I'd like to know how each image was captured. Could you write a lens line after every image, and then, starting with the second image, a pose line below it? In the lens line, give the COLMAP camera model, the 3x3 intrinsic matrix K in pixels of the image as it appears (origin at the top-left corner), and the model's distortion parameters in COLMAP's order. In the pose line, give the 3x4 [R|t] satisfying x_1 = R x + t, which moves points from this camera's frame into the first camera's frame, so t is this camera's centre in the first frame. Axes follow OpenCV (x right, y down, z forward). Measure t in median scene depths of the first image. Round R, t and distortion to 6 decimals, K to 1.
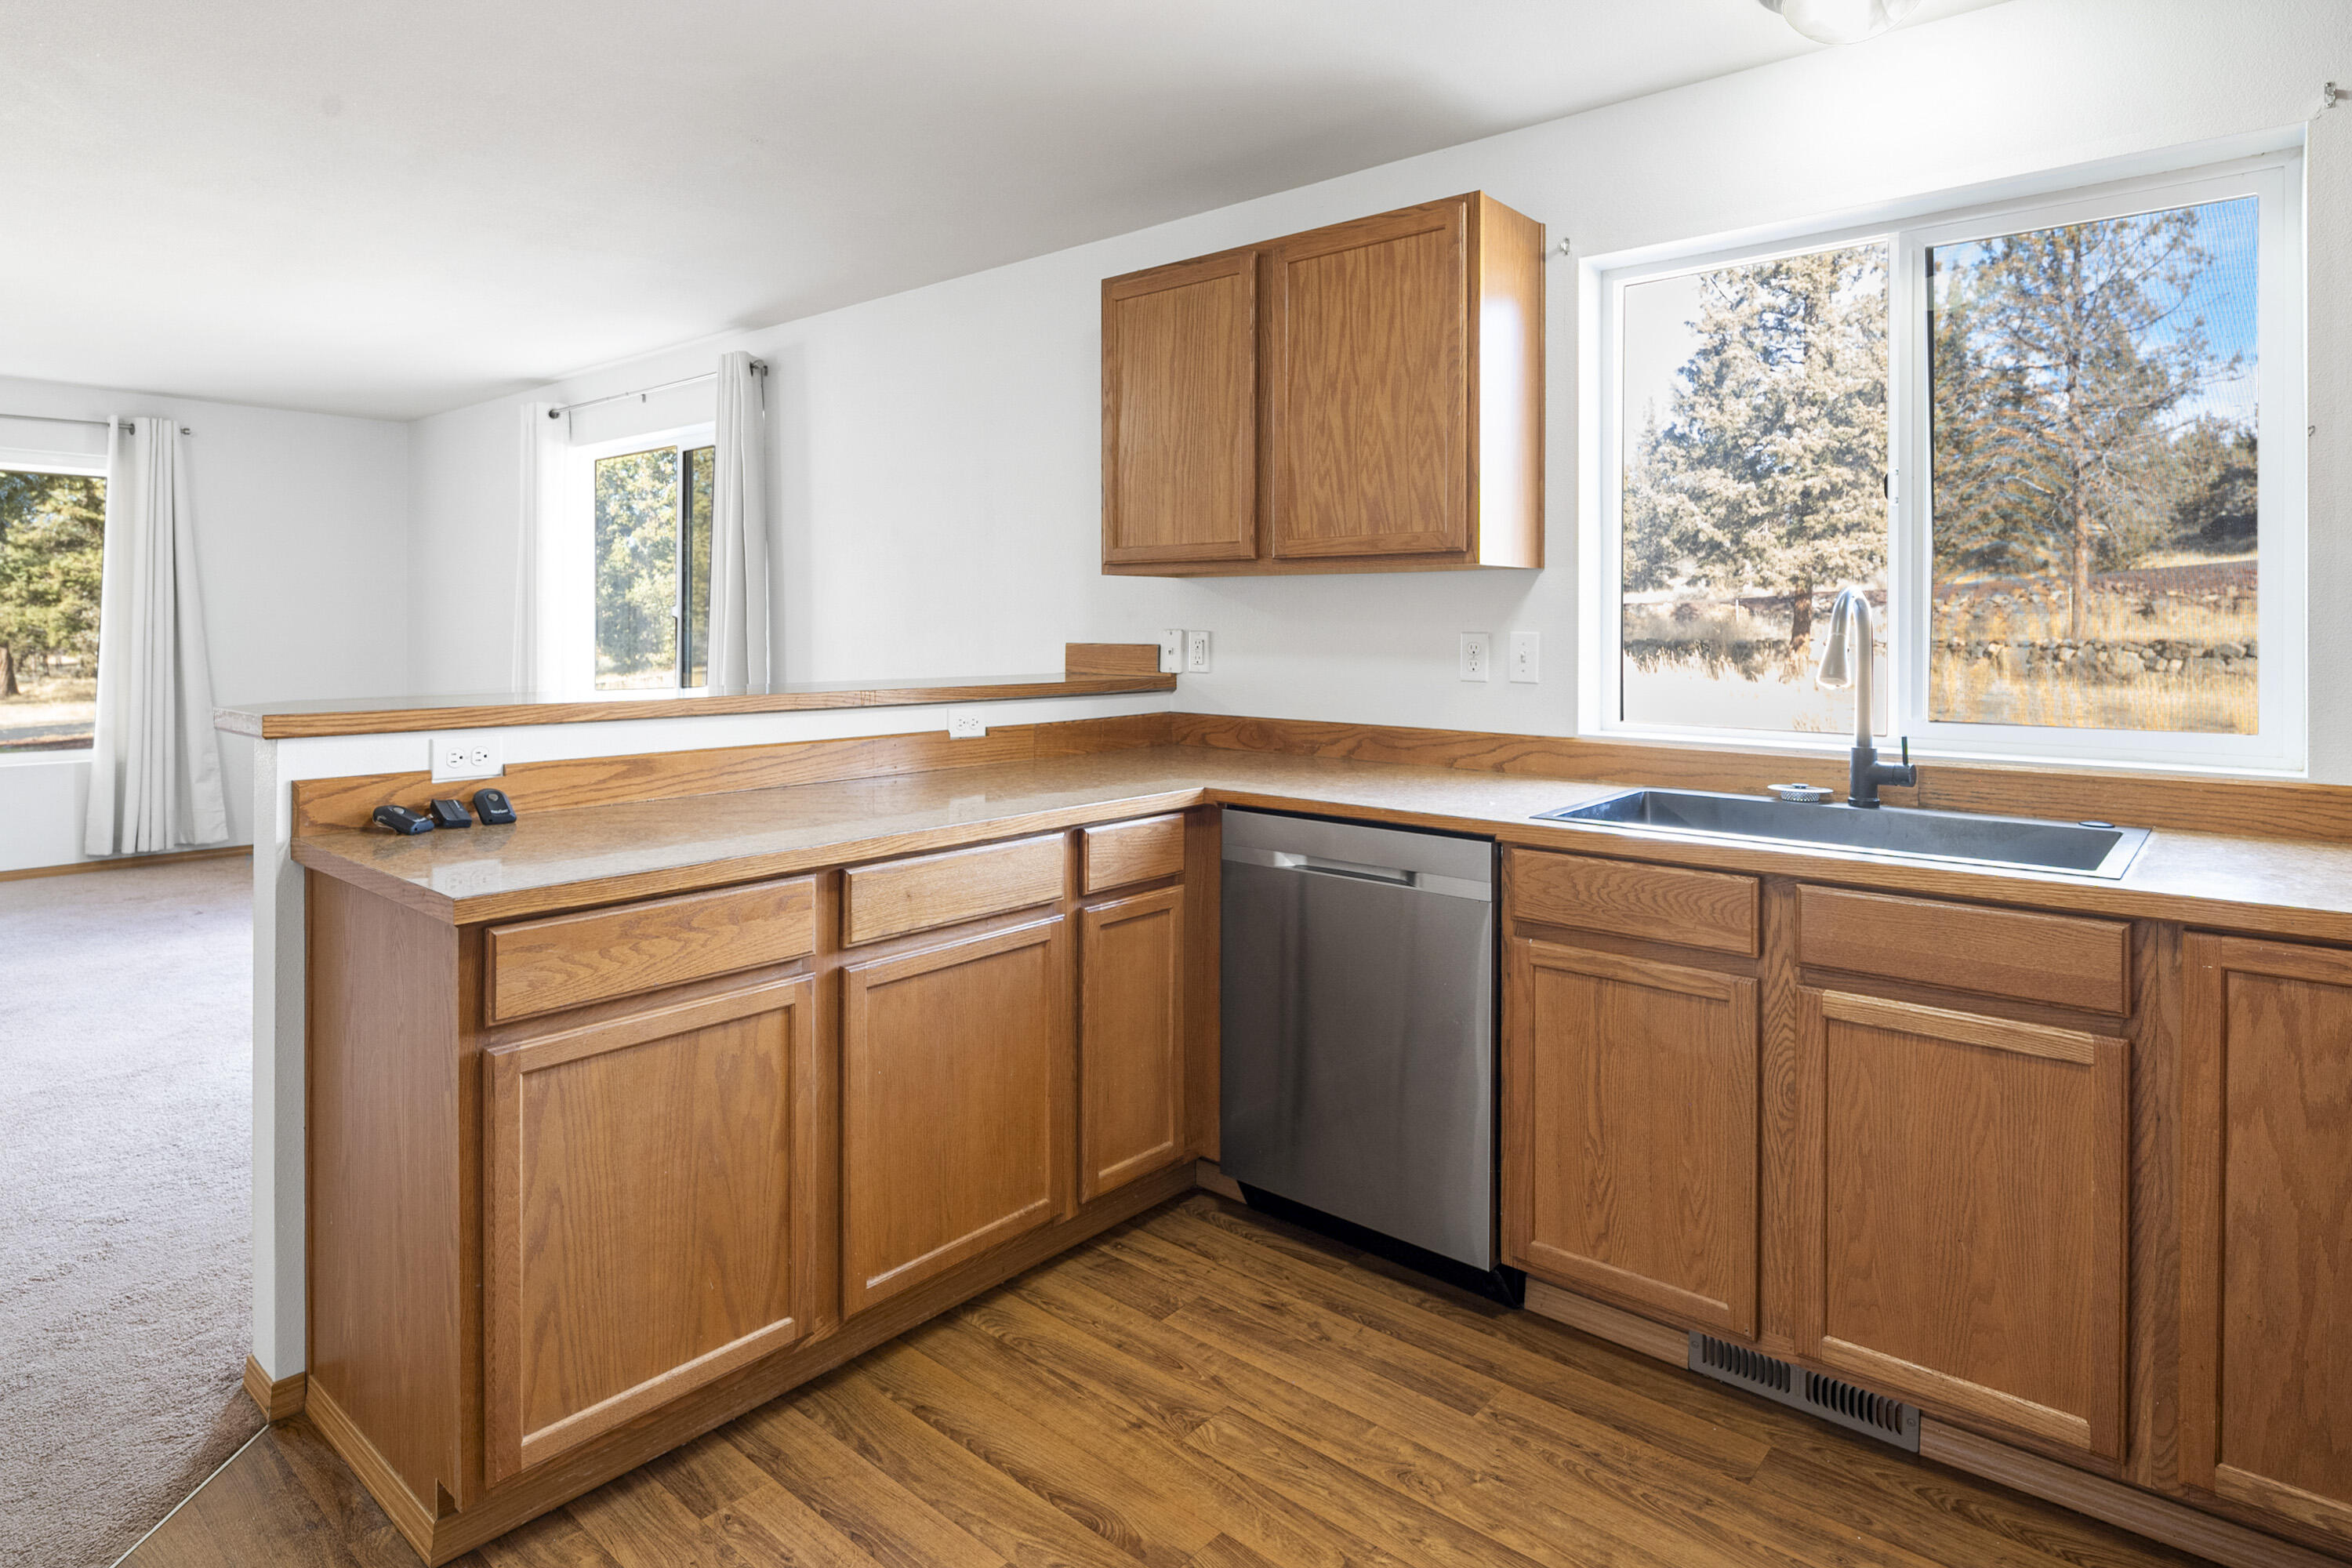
lens RADIAL K [[1294.9, 0, 1174.1], [0, 1294.9, 628.0], [0, 0, 1]] dist [-0.003185, -0.001674]
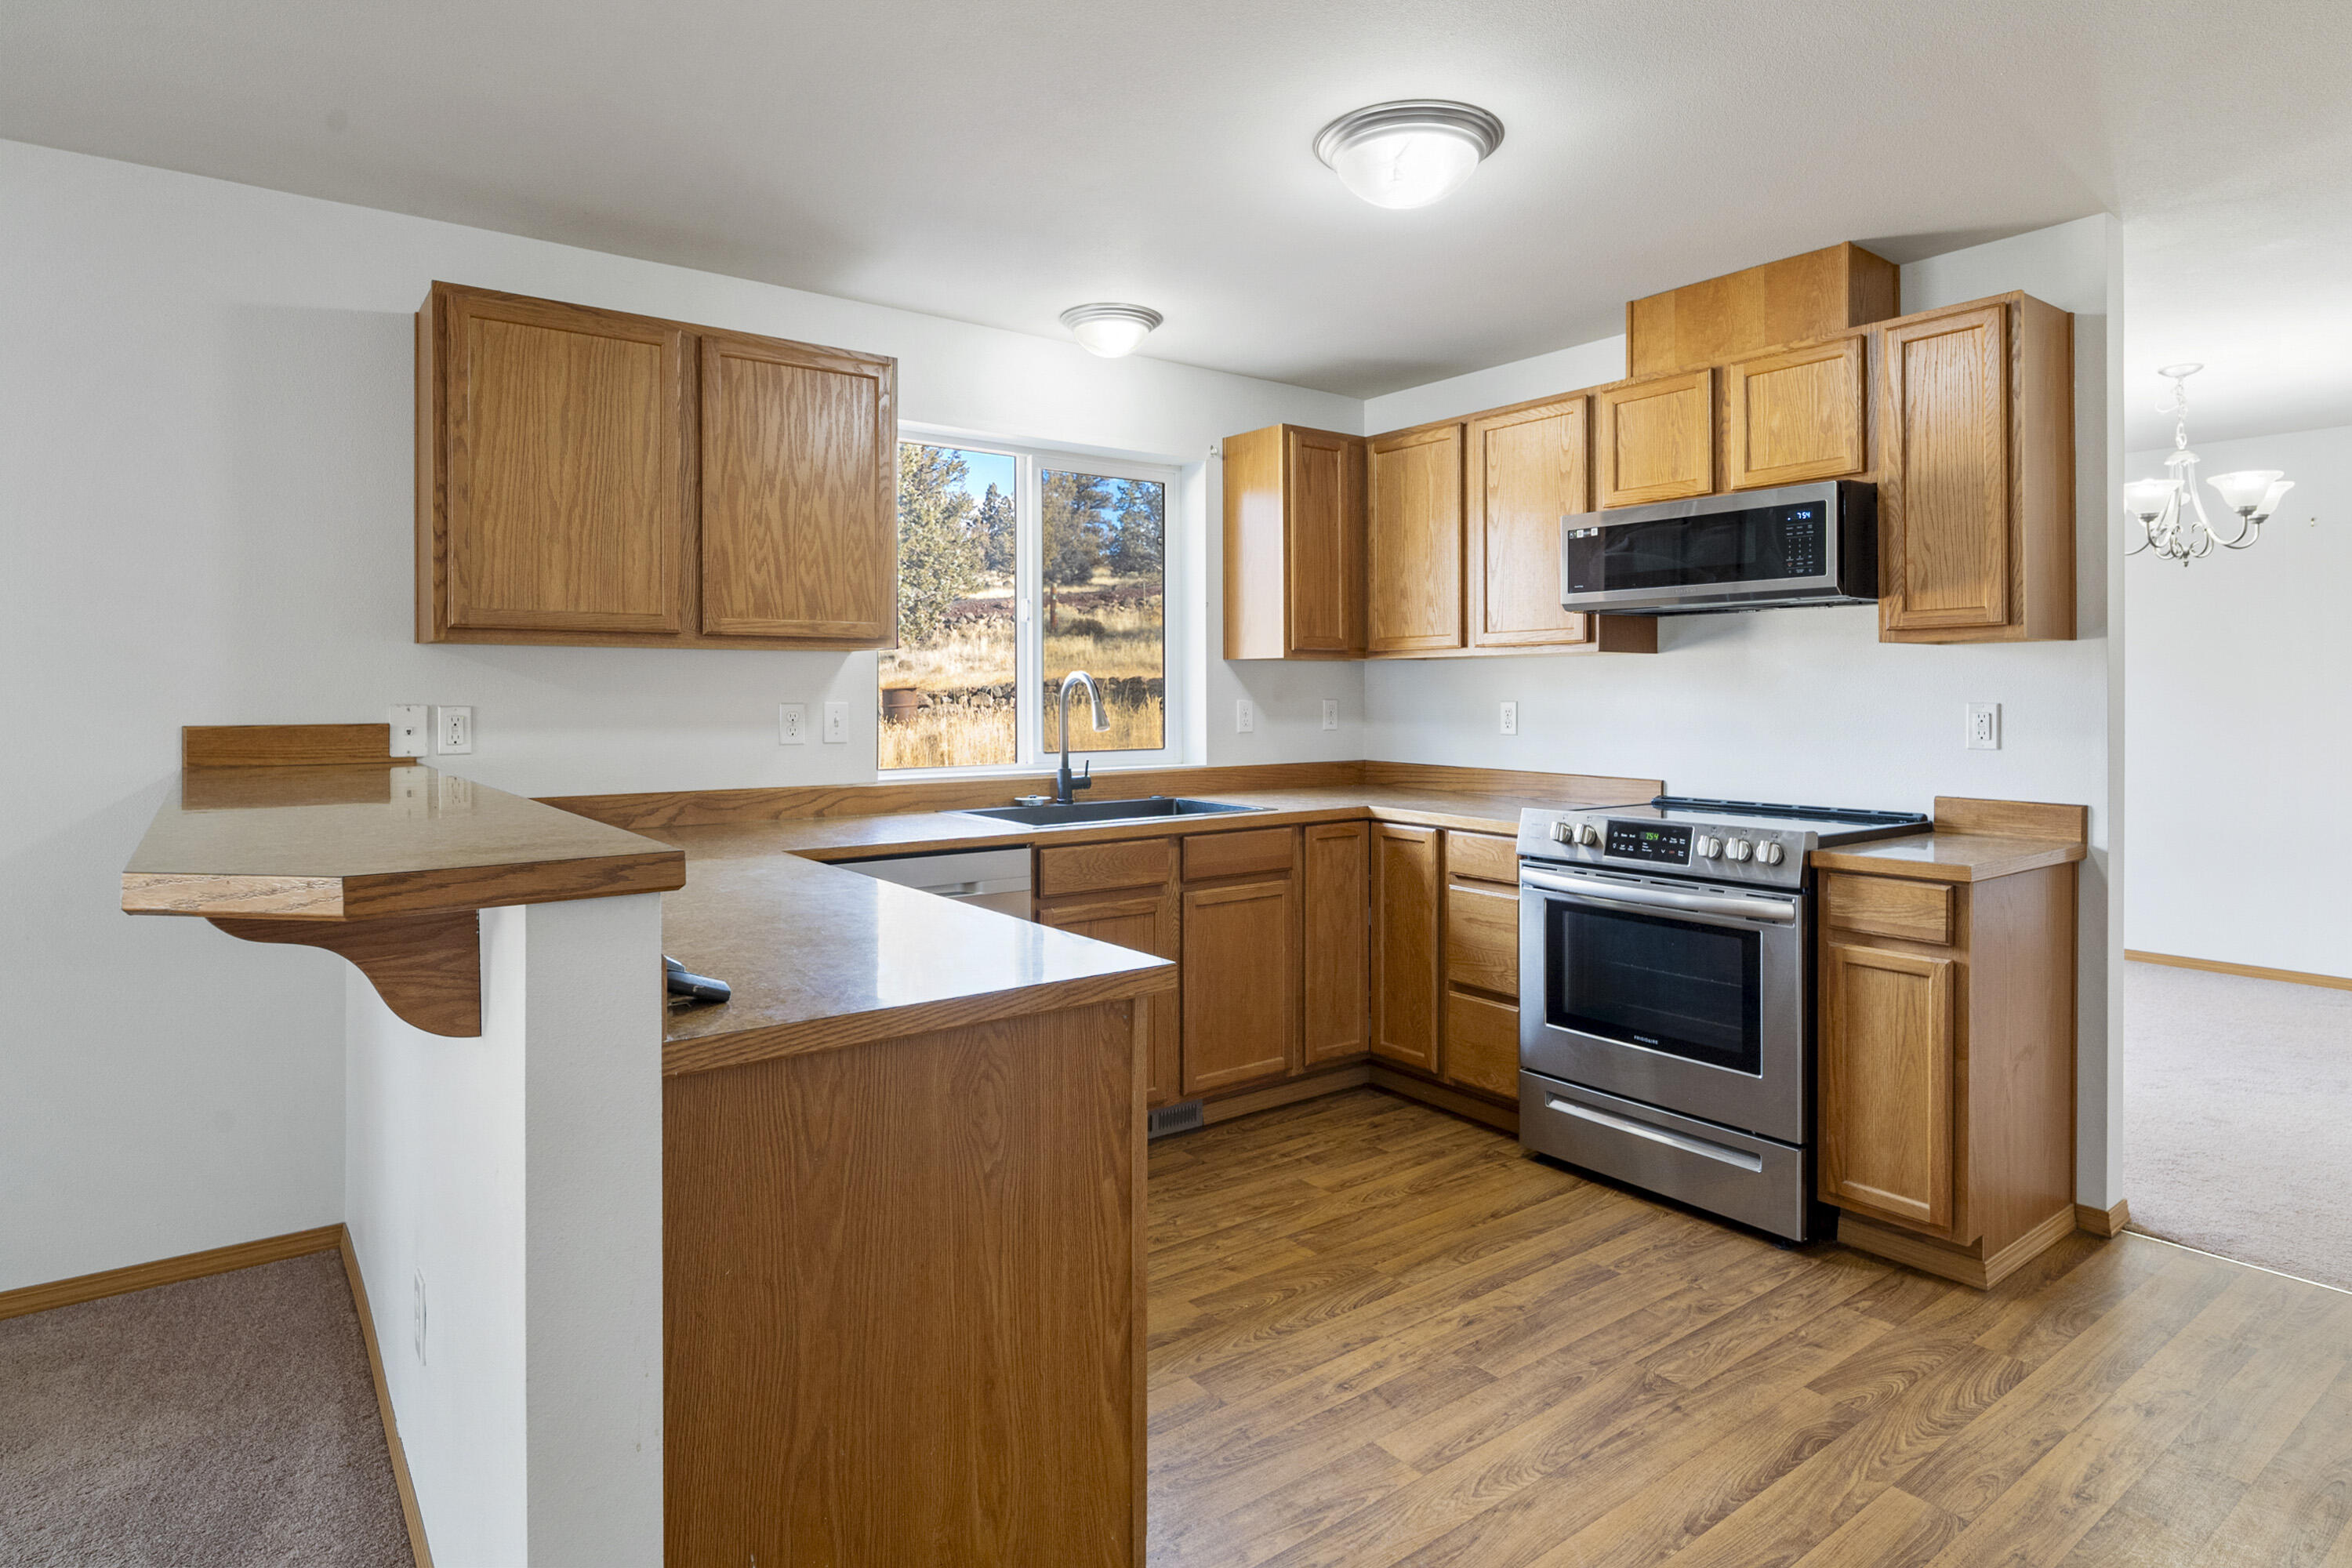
lens RADIAL K [[1268.0, 0, 1171.8], [0, 1268.0, 697.2], [0, 0, 1]] dist [-0.001252, -0.000585]
pose [[0.219083, -0.007495, 0.975677, -1.037618], [0.006210, 0.999961, 0.006287, -0.008917], [-0.975686, 0.004682, 0.219121, 0.511990]]
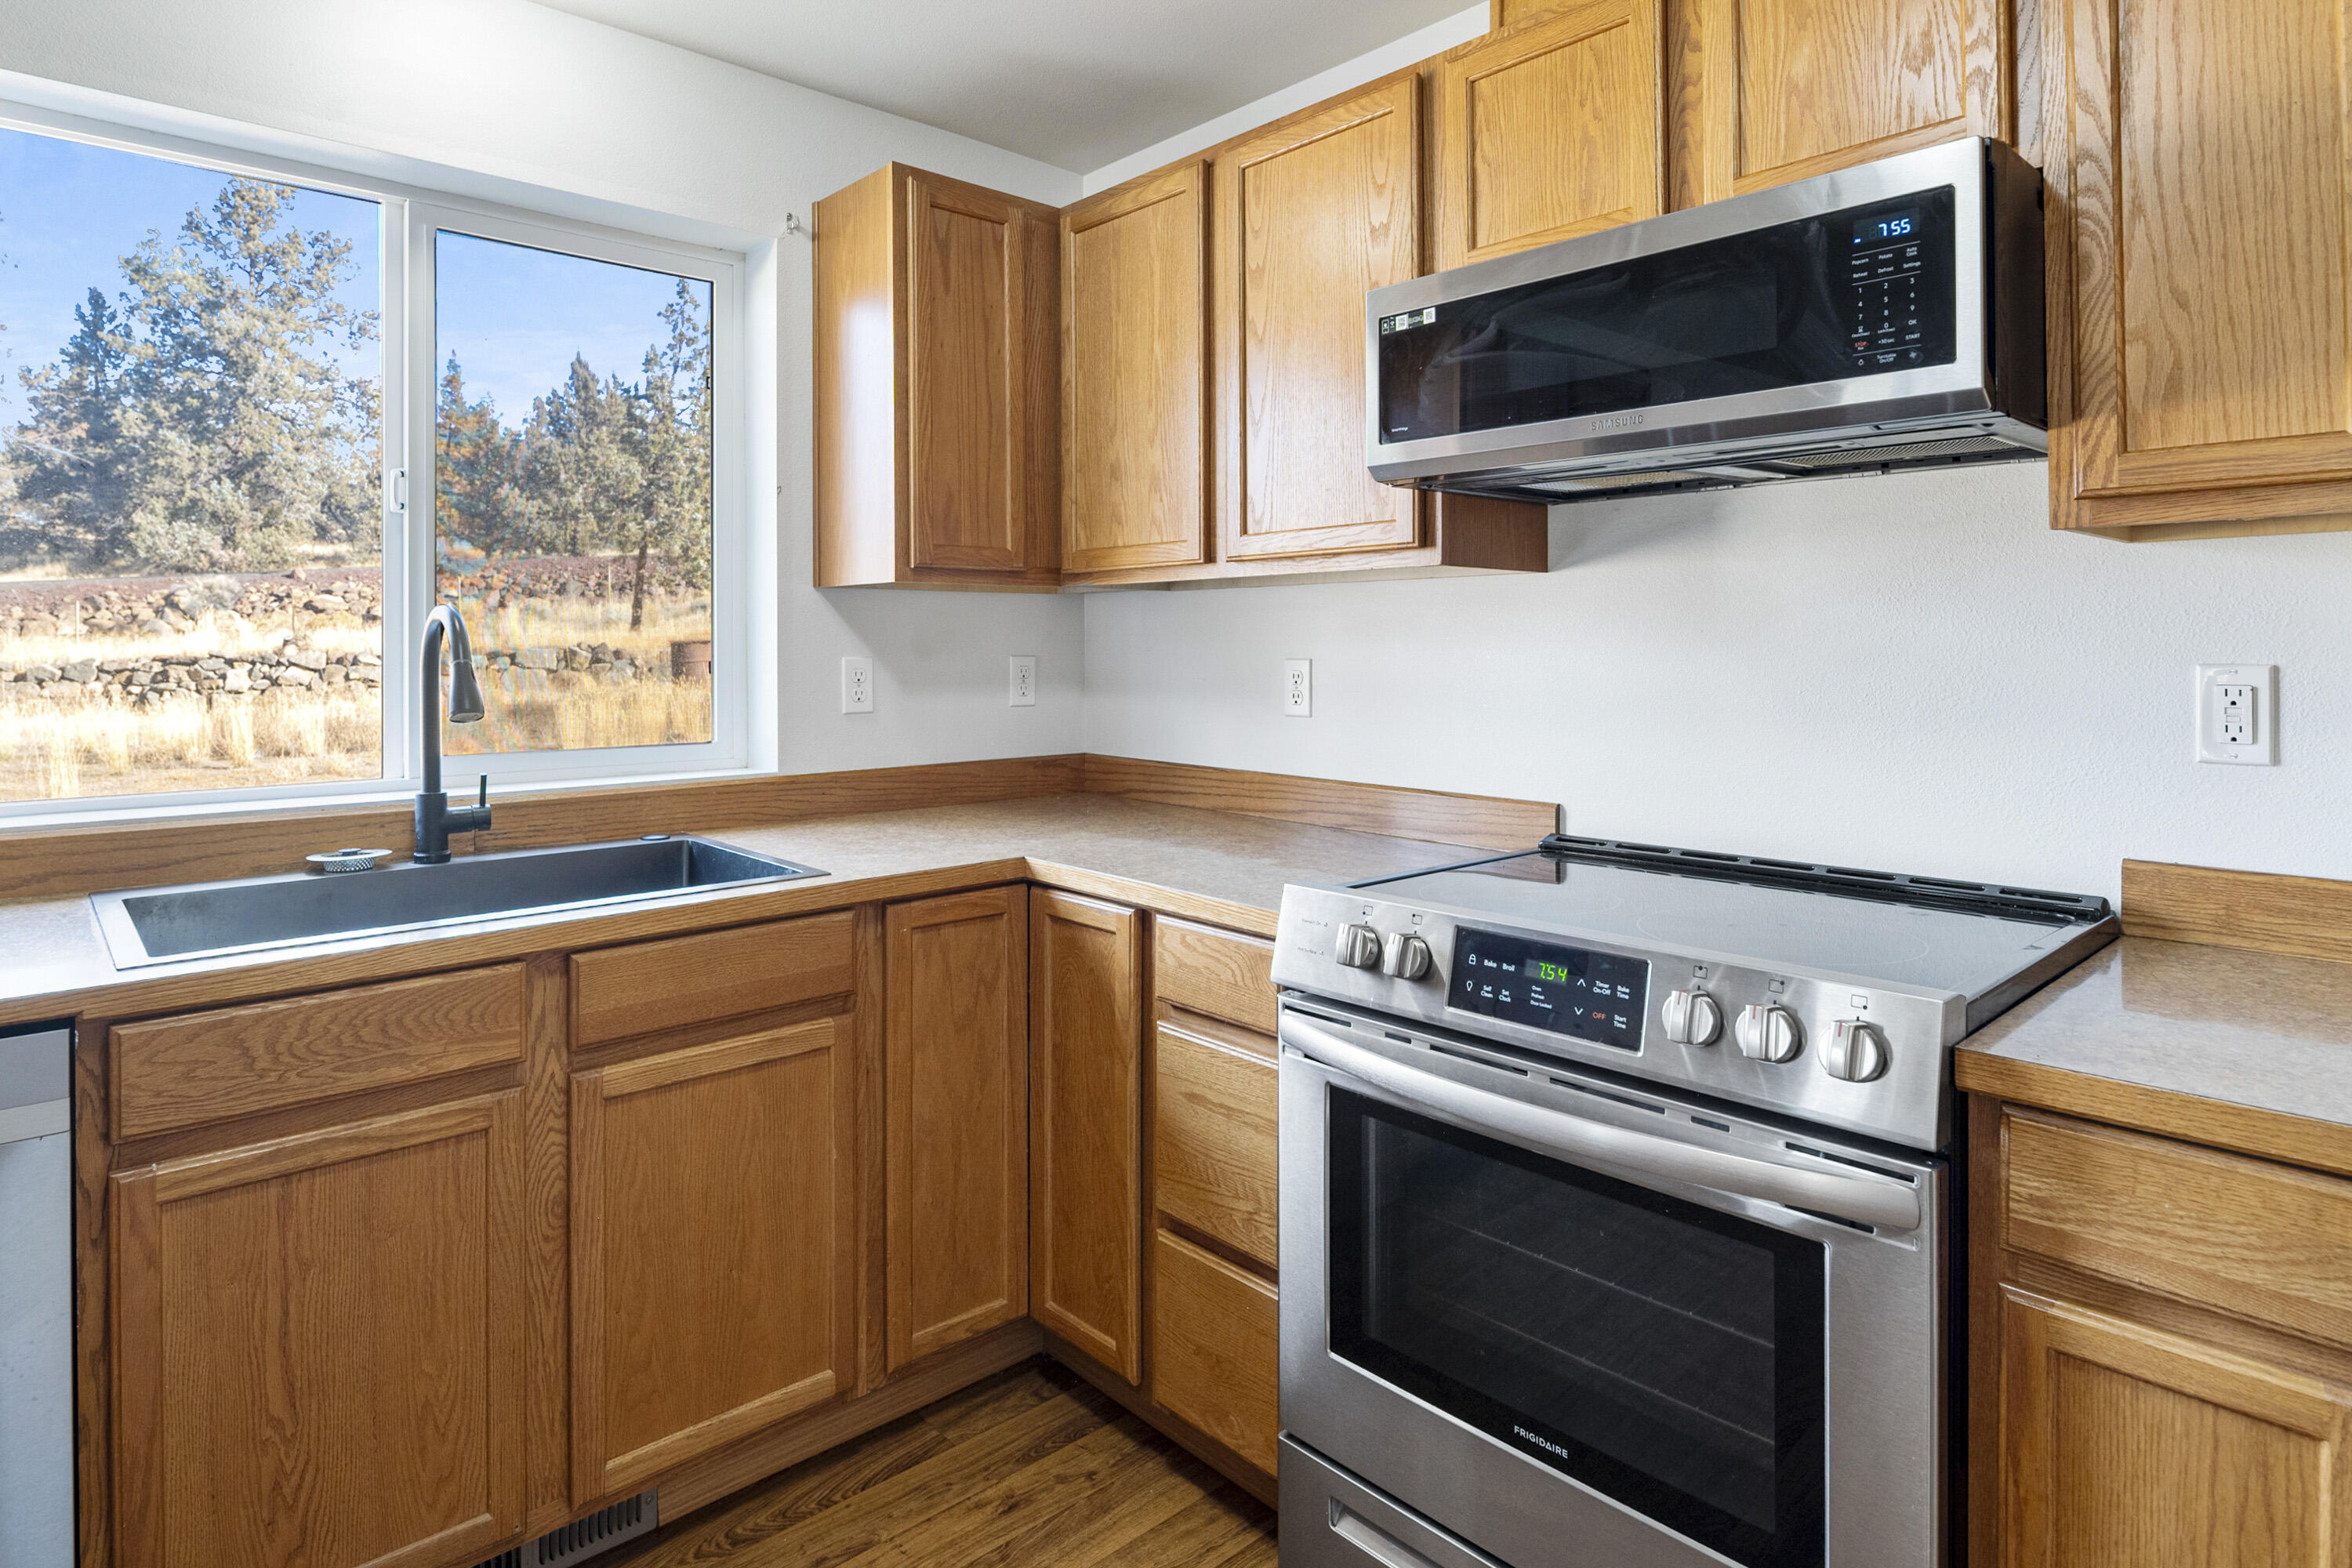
lens RADIAL K [[1290.0, 0, 1169.4], [0, 1290.0, 641.0], [0, 0, 1]] dist [-0.004518, -0.002695]
pose [[0.120889, -0.000575, 0.992666, -0.253803], [0.007317, 0.999973, -0.000312, -0.004280], [-0.992639, 0.007301, 0.120890, 0.416207]]
